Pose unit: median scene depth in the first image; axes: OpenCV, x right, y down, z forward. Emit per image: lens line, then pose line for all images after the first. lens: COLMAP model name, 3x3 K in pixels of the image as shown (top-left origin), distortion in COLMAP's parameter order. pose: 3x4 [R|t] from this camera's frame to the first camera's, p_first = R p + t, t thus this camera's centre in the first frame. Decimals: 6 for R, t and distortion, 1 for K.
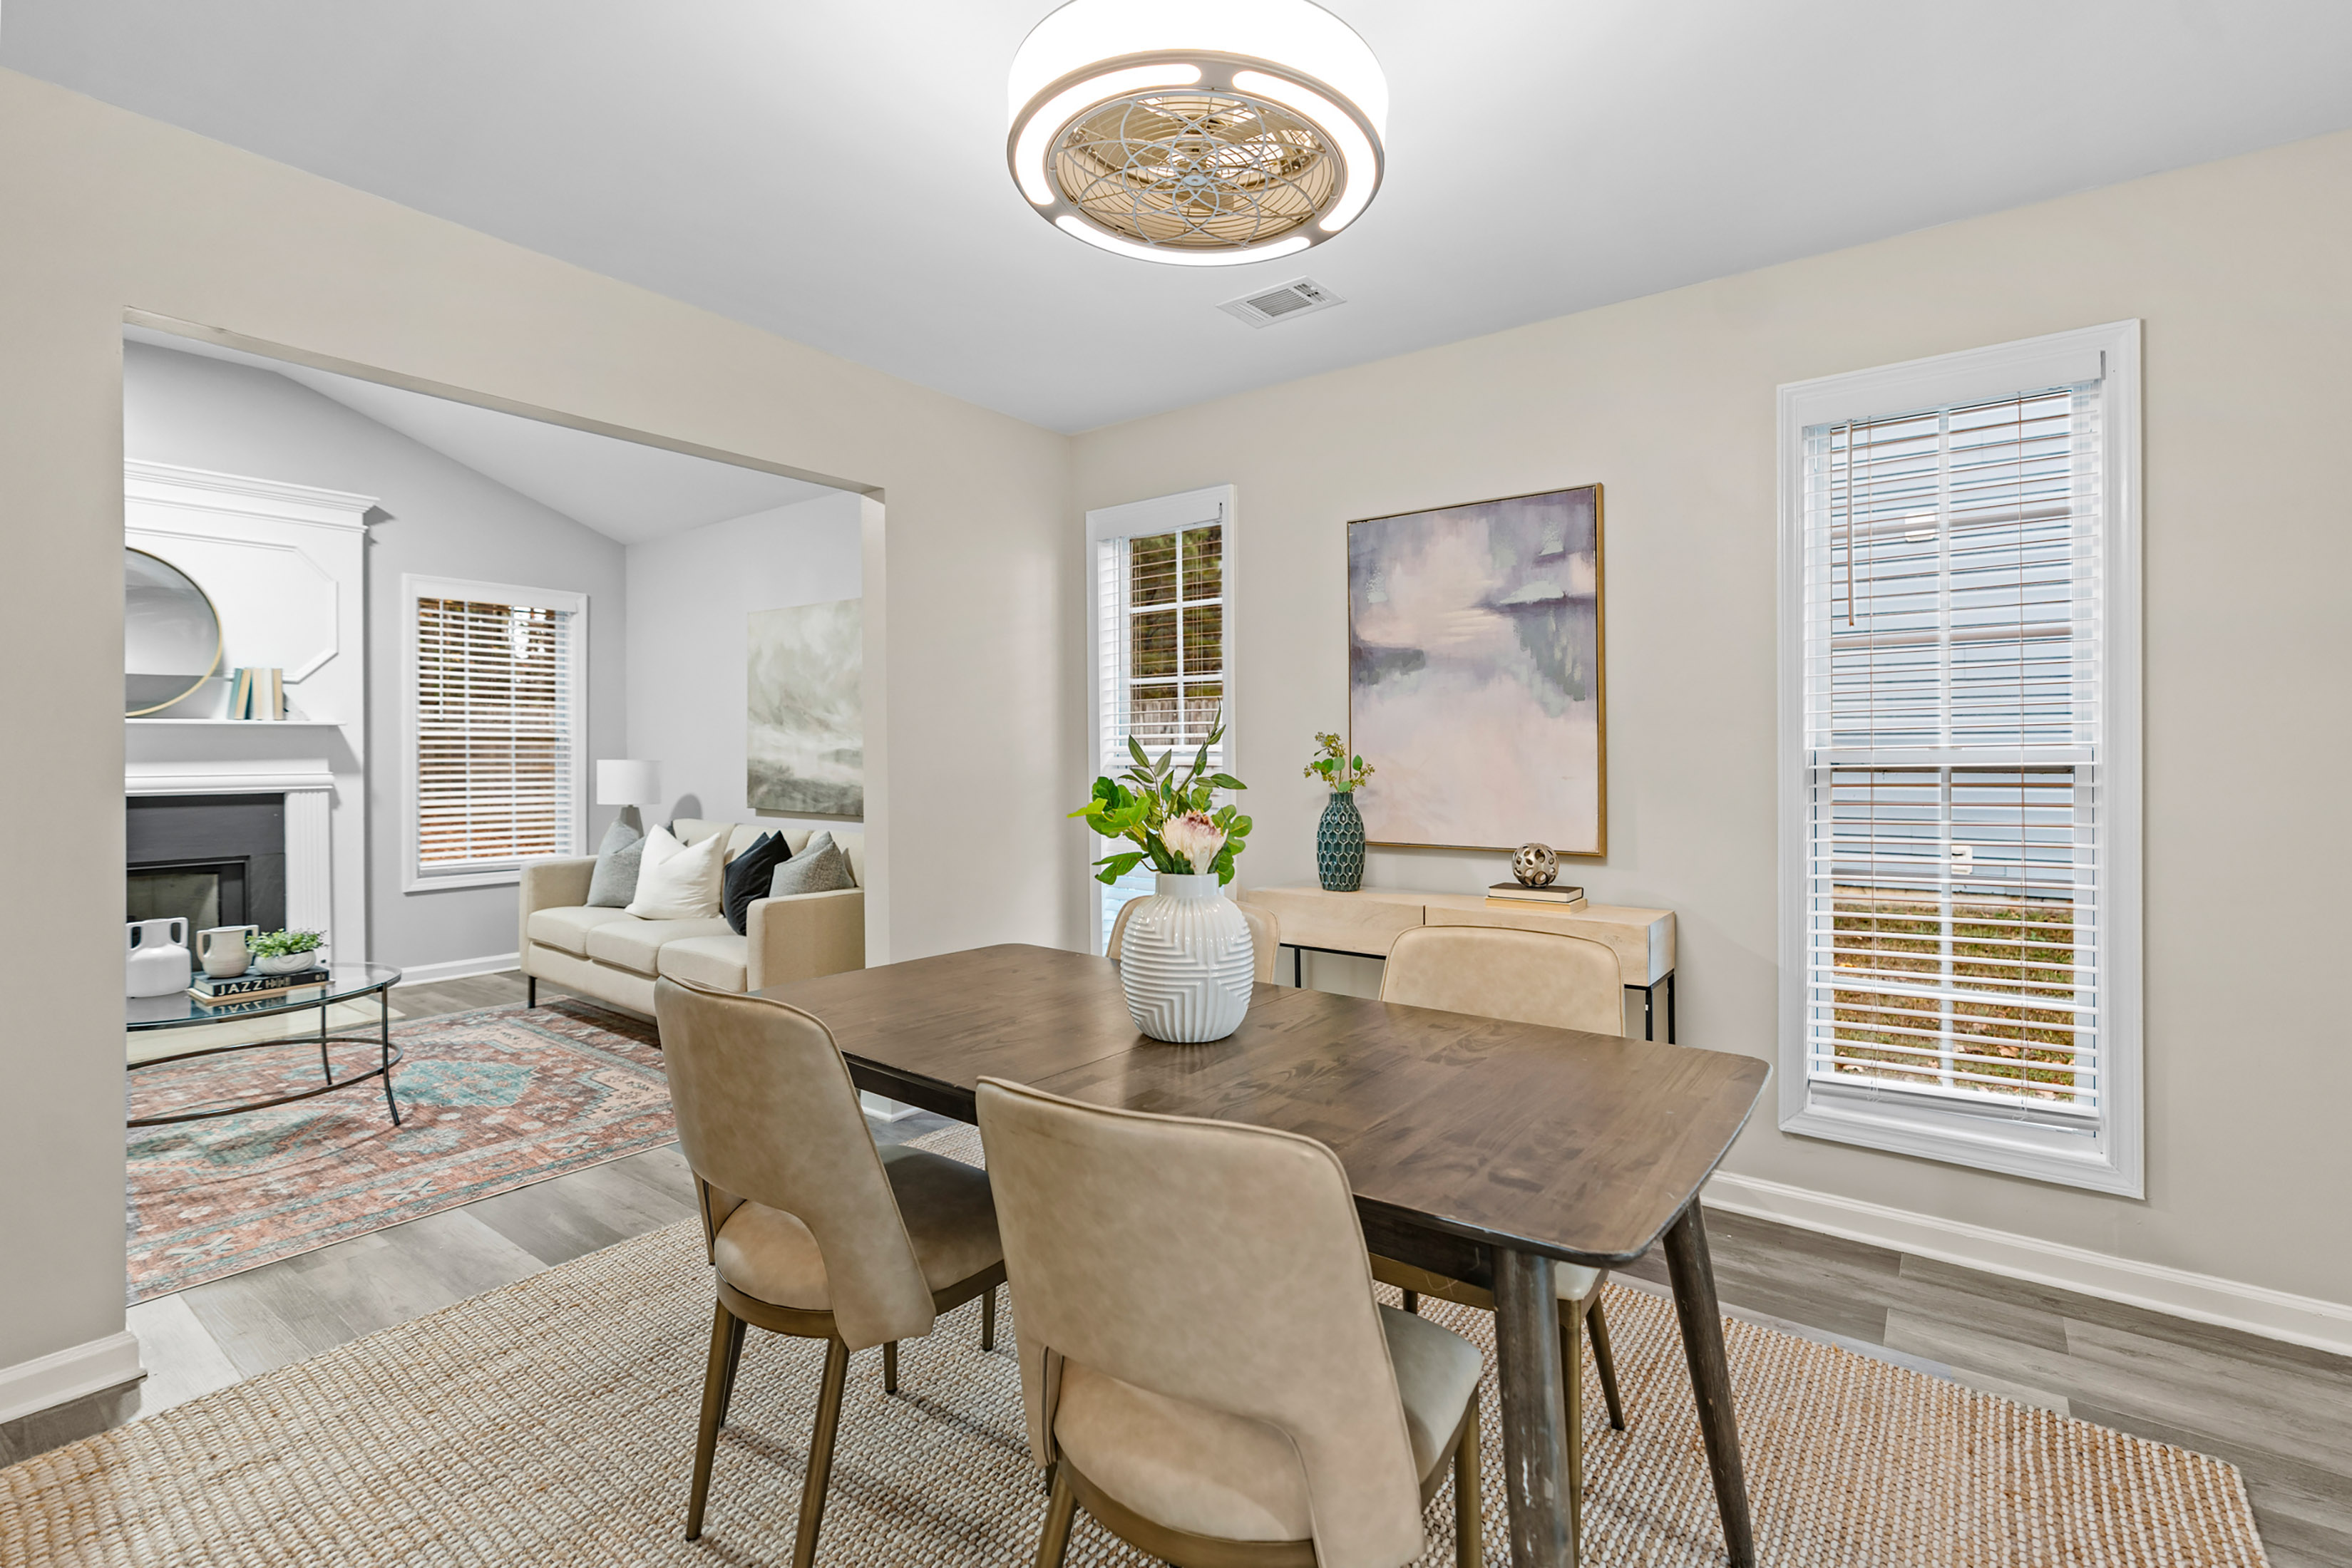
lens RADIAL K [[1057.4, 0, 1181.1], [0, 1057.4, 744.5], [0, 0, 1]] dist [-0.003908, 0.000770]
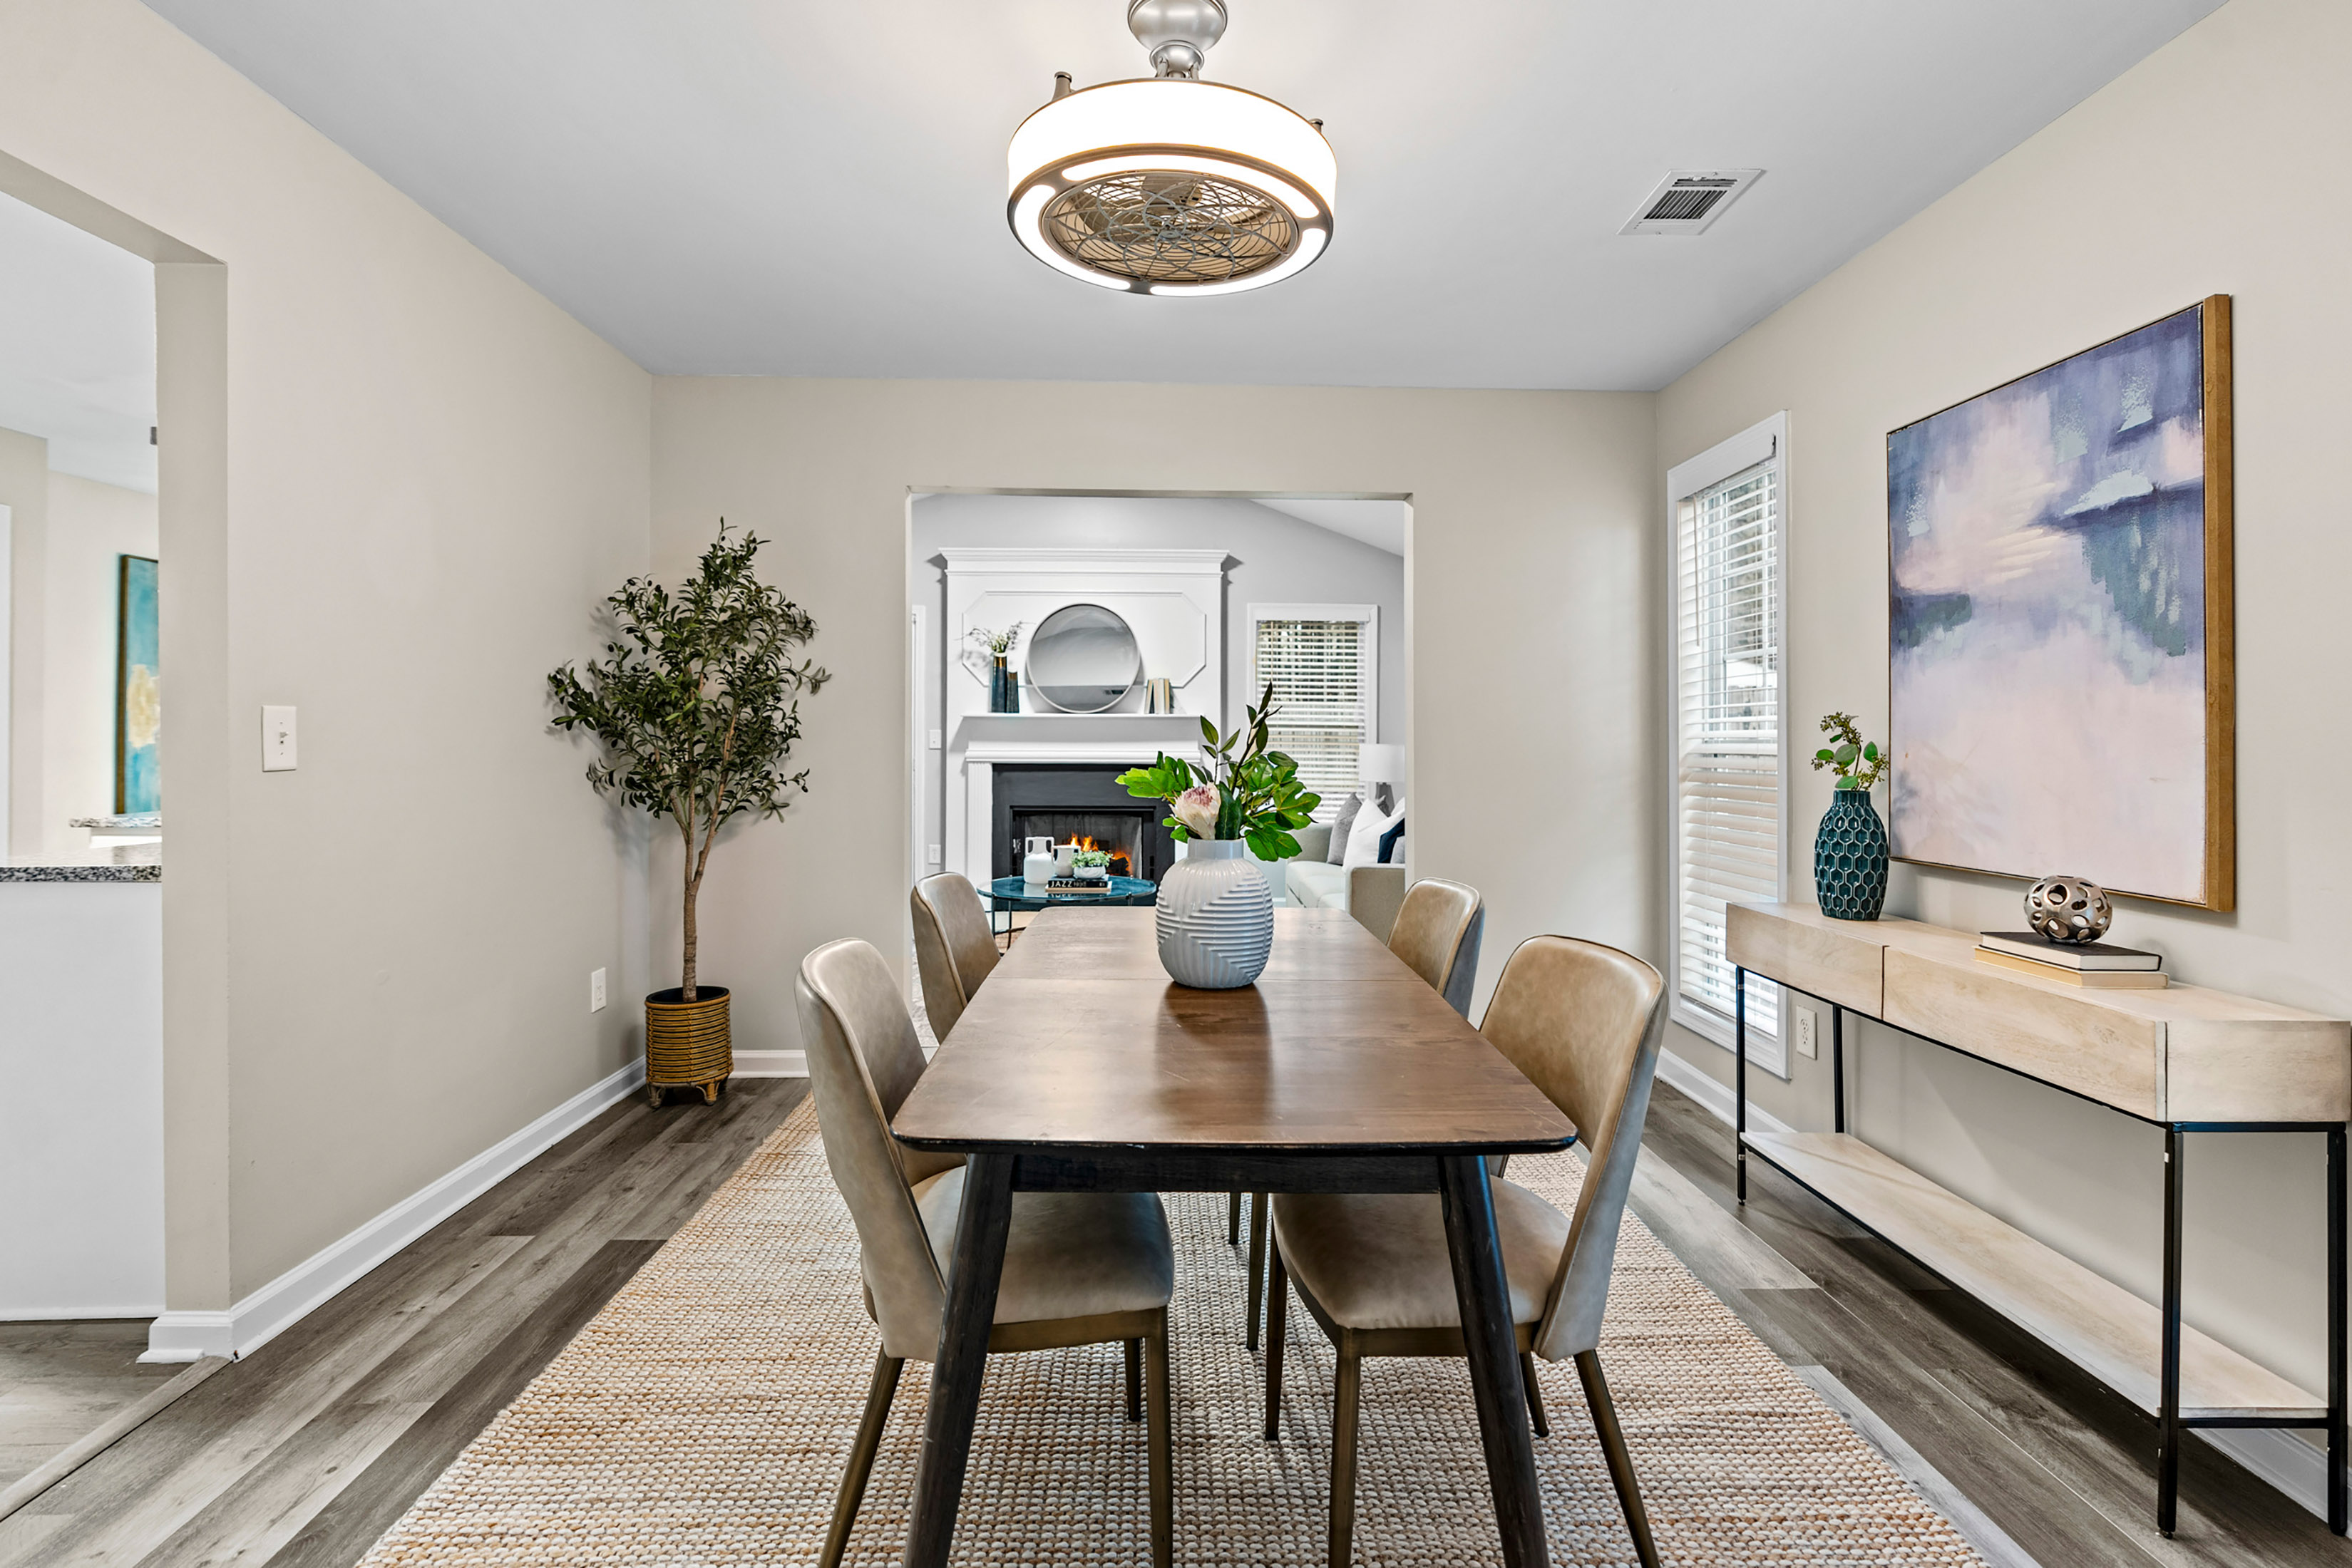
lens RADIAL K [[1063.1, 0, 1170.7], [0, 1063.1, 734.7], [0, 0, 1]] dist [-0.004155, 0.000480]
pose [[0.621672, 0.003126, -0.783272, 0.444289], [-0.002647, 0.999995, 0.001891, 0.004589], [0.783274, 0.000898, 0.621677, 0.135513]]
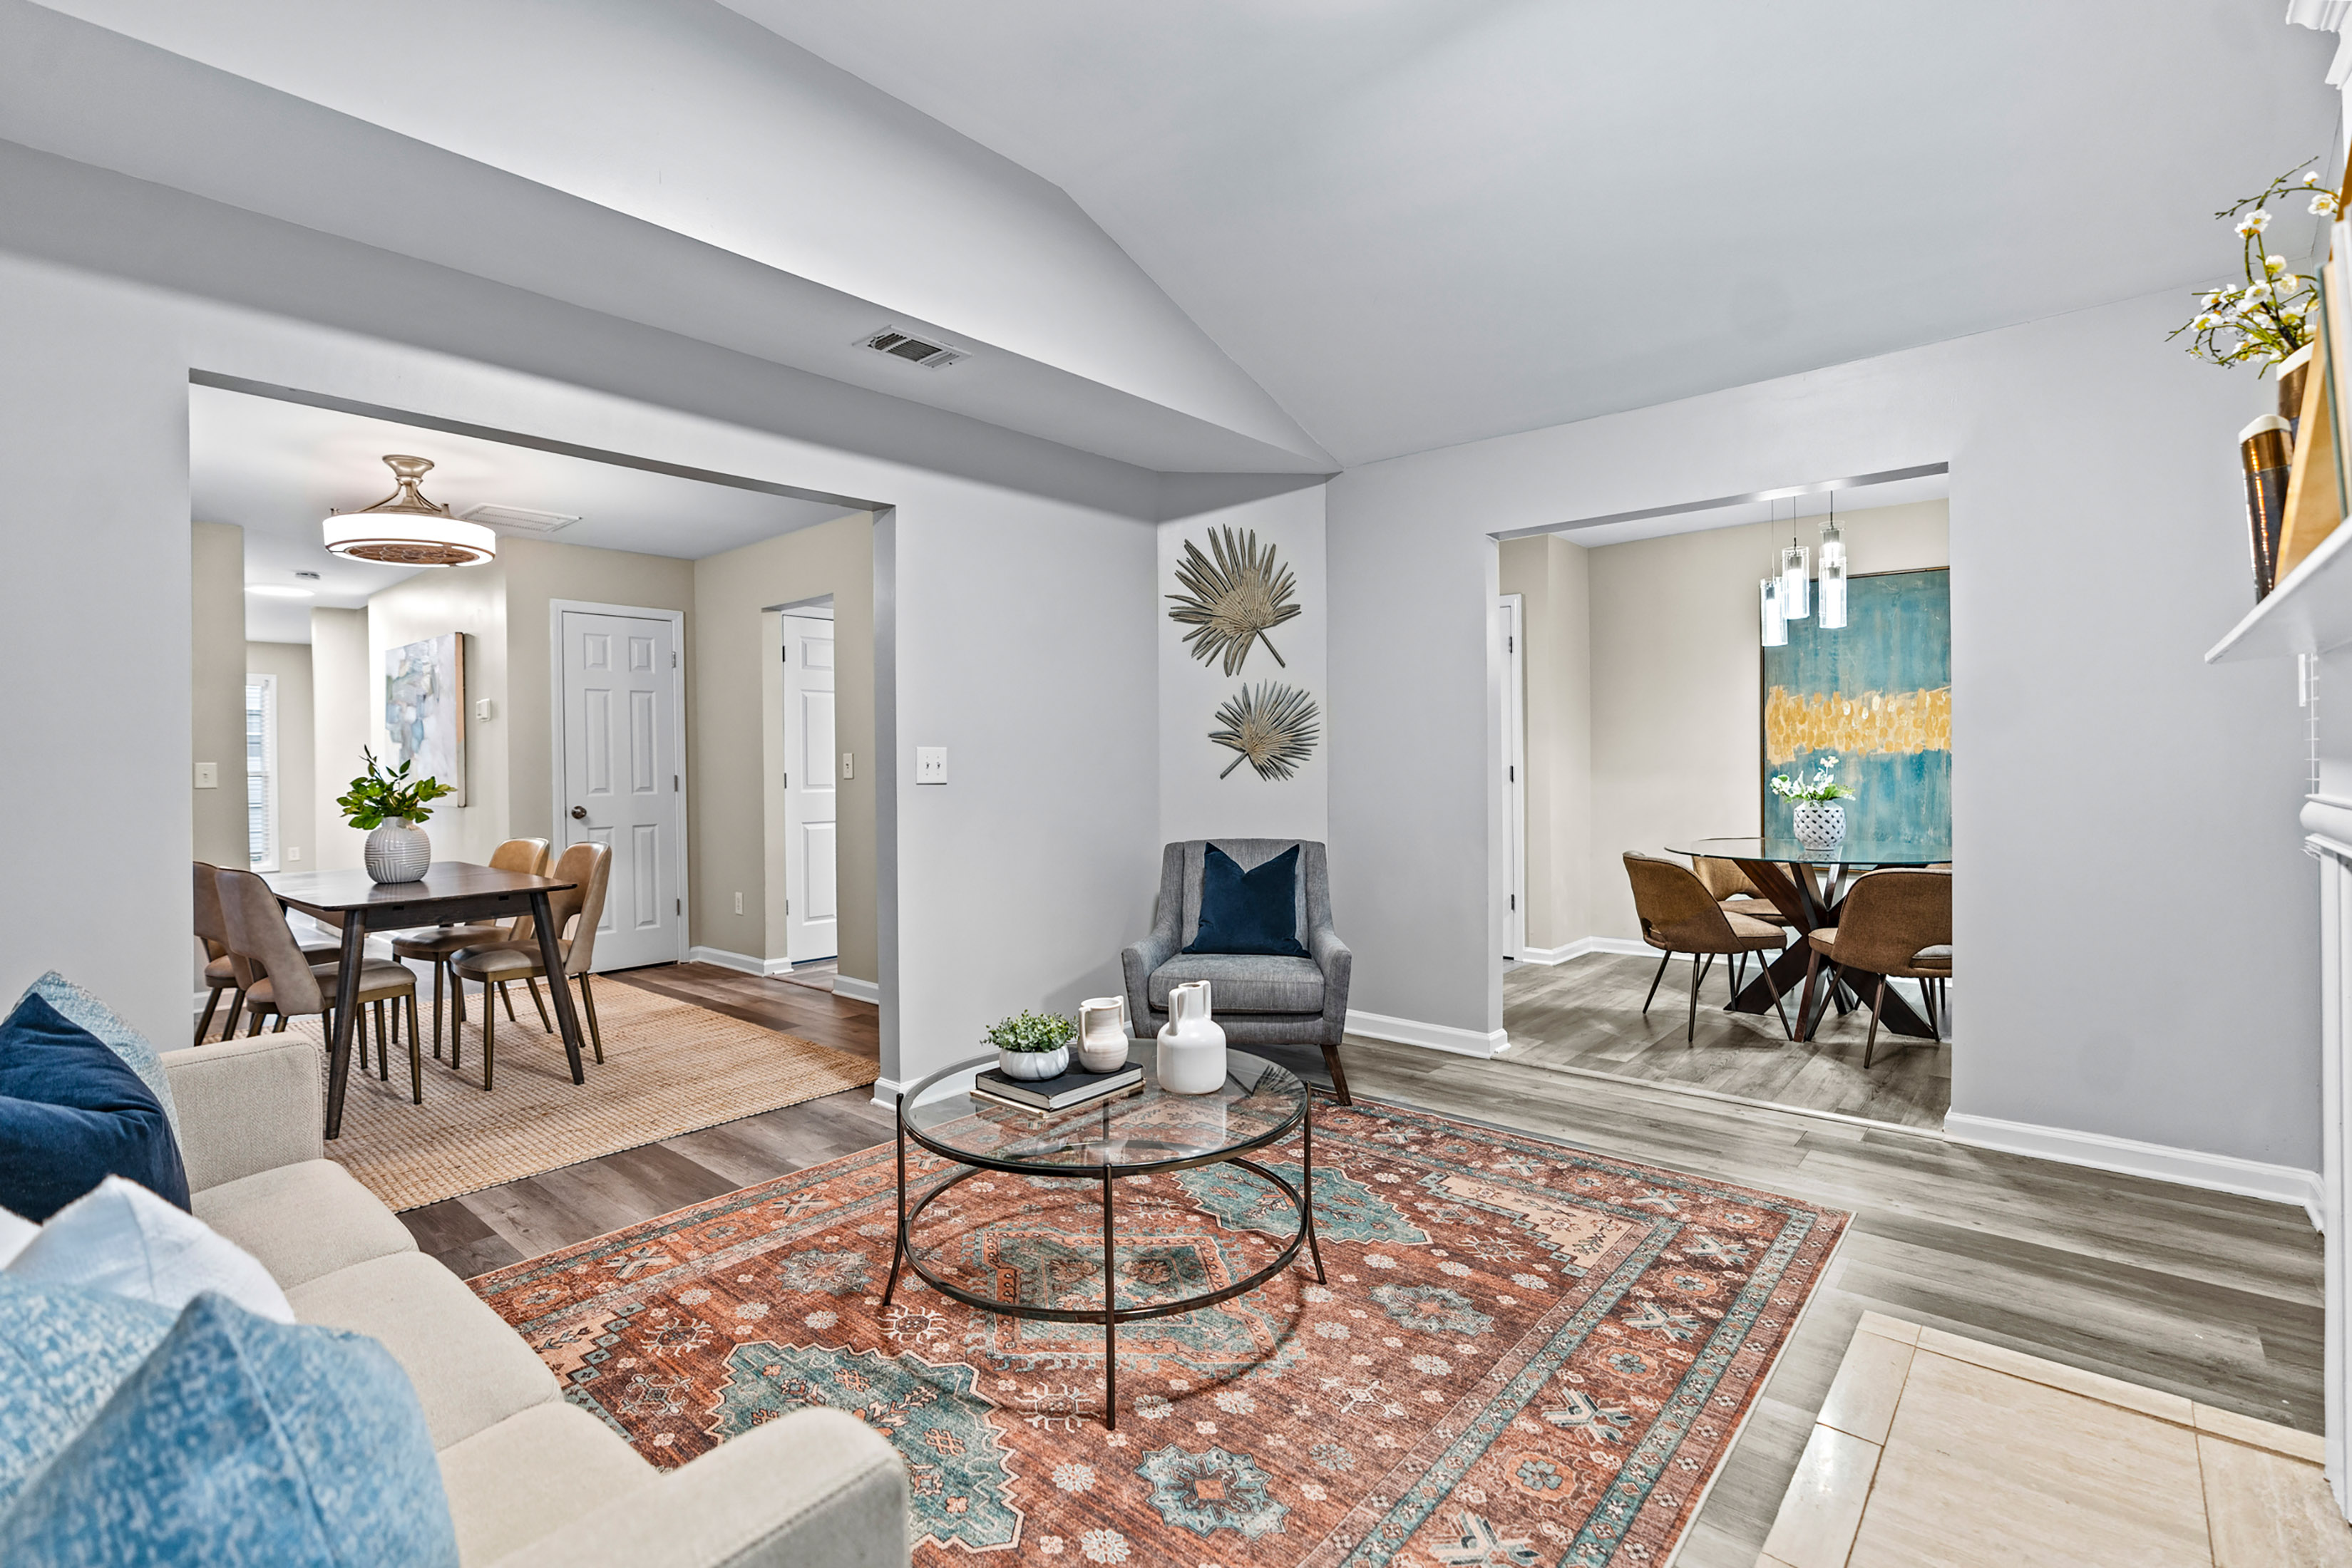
lens RADIAL K [[1073.2, 0, 1181.3], [0, 1073.2, 764.5], [0, 0, 1]] dist [-0.005313, 0.001268]
pose [[-0.997652, 0.017372, 0.066249, -1.025213], [0.017279, 0.999849, -0.001984, 0.018378], [-0.066273, -0.000835, -0.997801, 1.747292]]
